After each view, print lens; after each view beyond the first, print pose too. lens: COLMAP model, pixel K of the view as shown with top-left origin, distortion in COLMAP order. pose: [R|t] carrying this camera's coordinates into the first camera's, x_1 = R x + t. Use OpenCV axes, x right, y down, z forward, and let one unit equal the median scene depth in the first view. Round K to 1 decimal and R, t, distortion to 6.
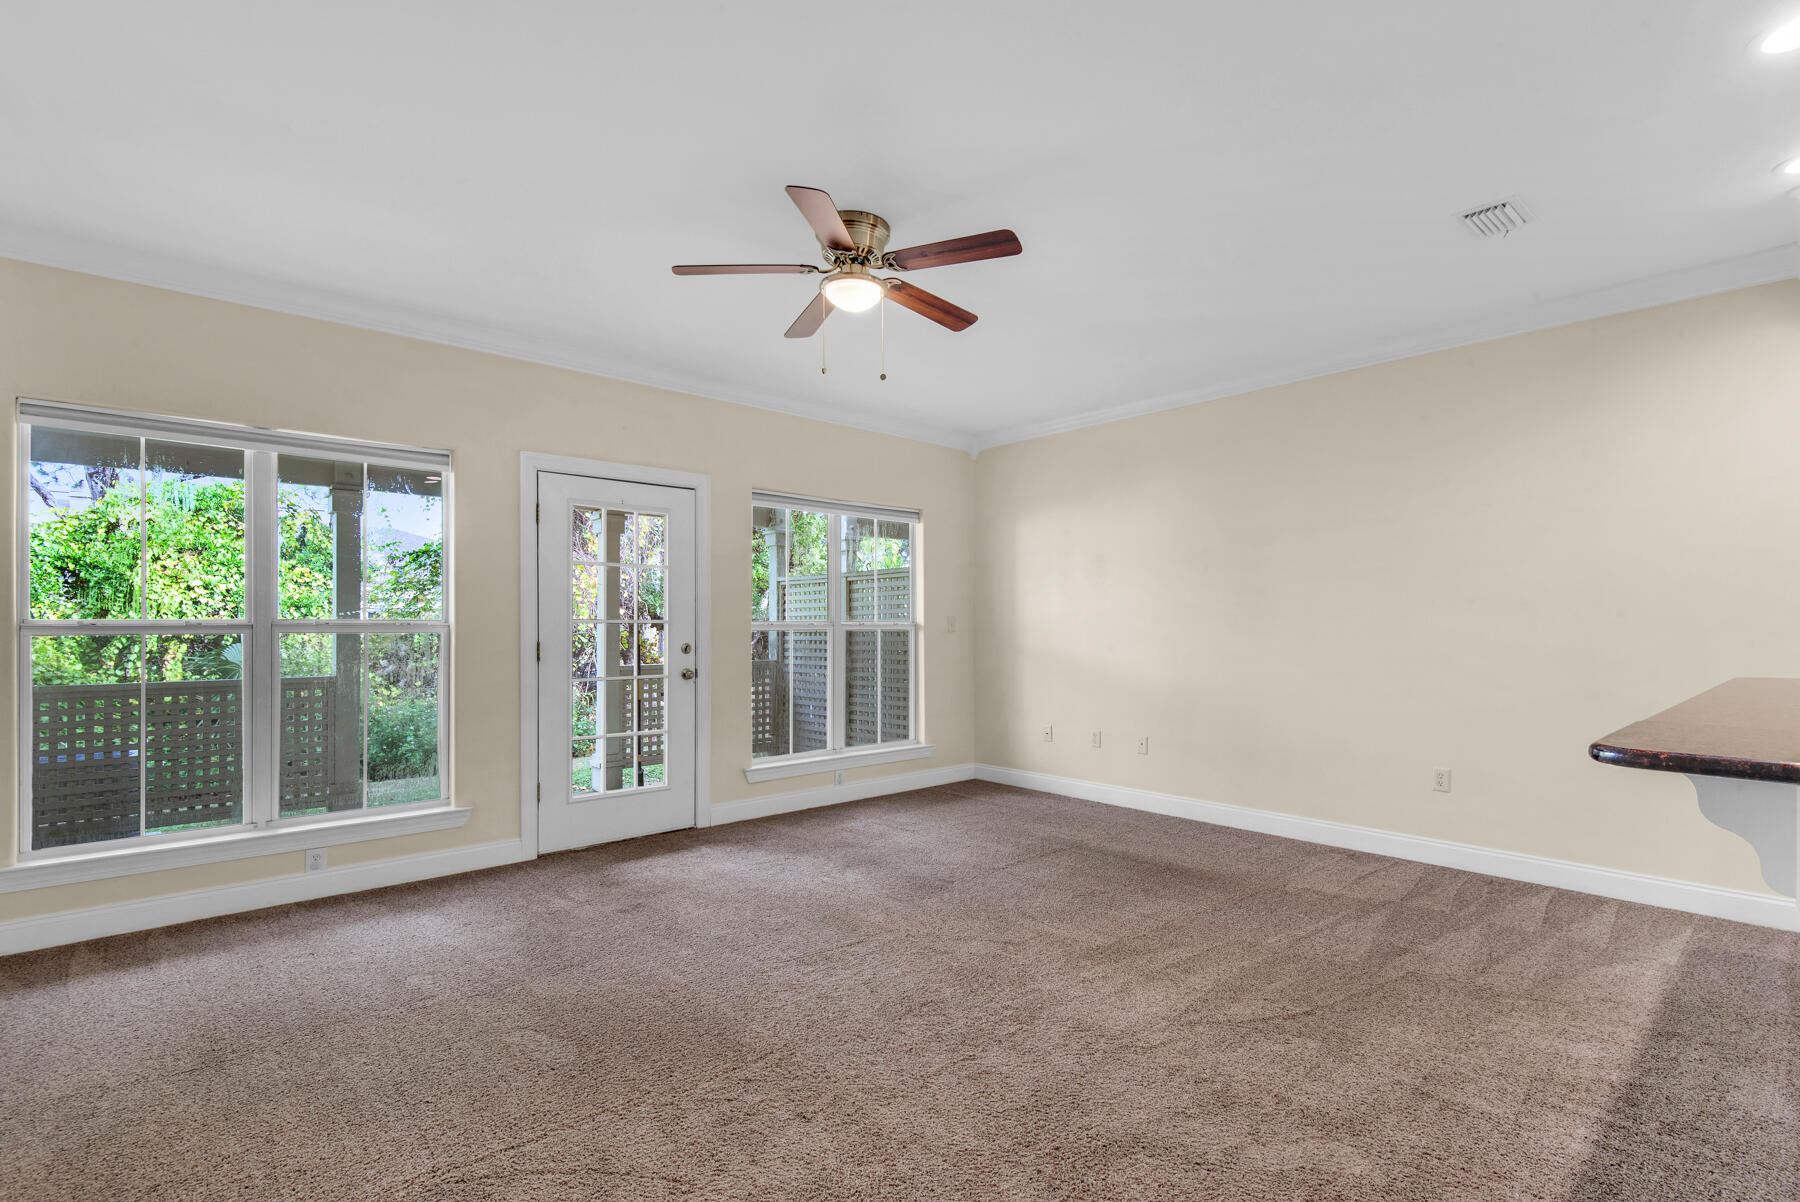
lens RADIAL K [[822.9, 0, 902.8], [0, 822.9, 626.7], [0, 0, 1]] dist [0.001966, 0.000036]
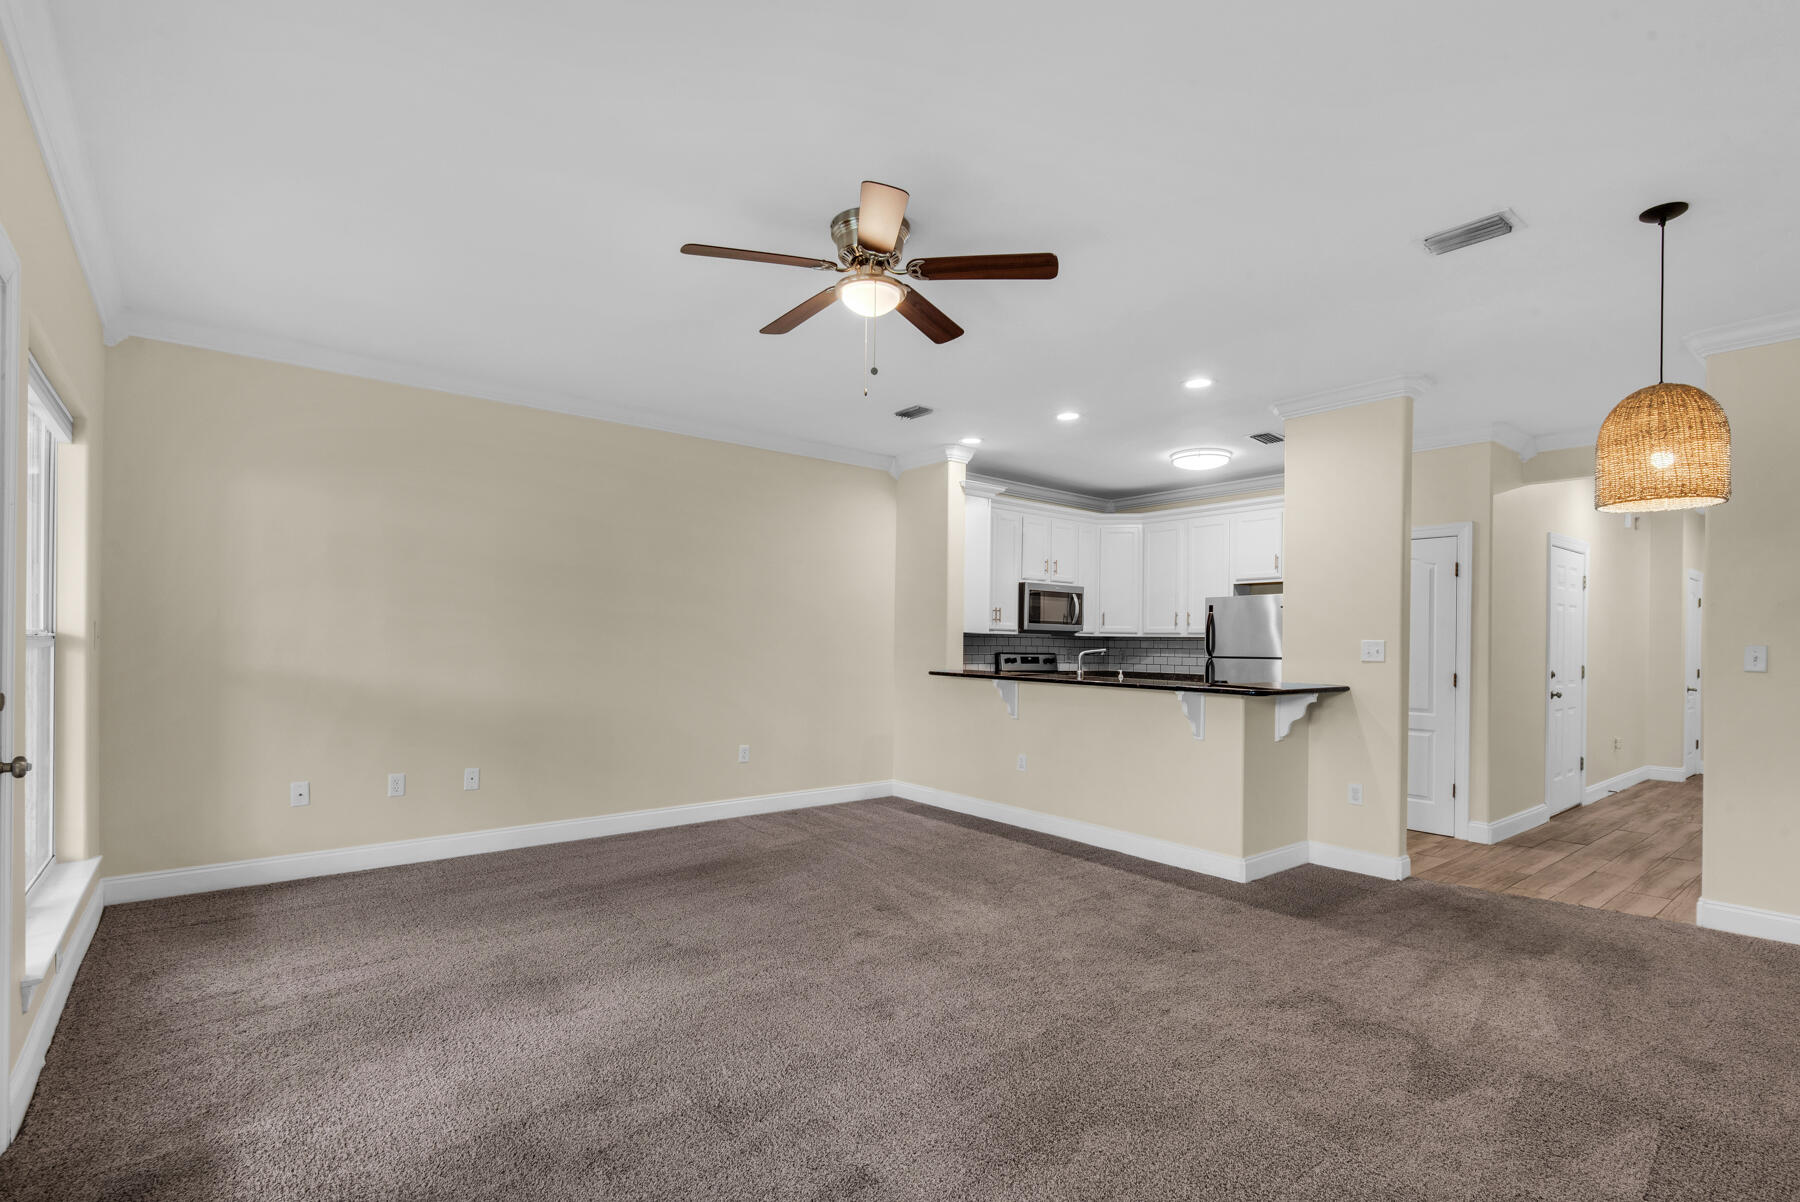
lens RADIAL K [[848.2, 0, 899.0], [0, 848.2, 638.8], [0, 0, 1]] dist [0.000420, -0.000092]
pose [[0.072487, -0.003848, 0.997362, -1.006084], [-0.008618, 0.999953, 0.004485, -0.018836], [-0.997332, -0.008920, 0.072451, 0.866634]]
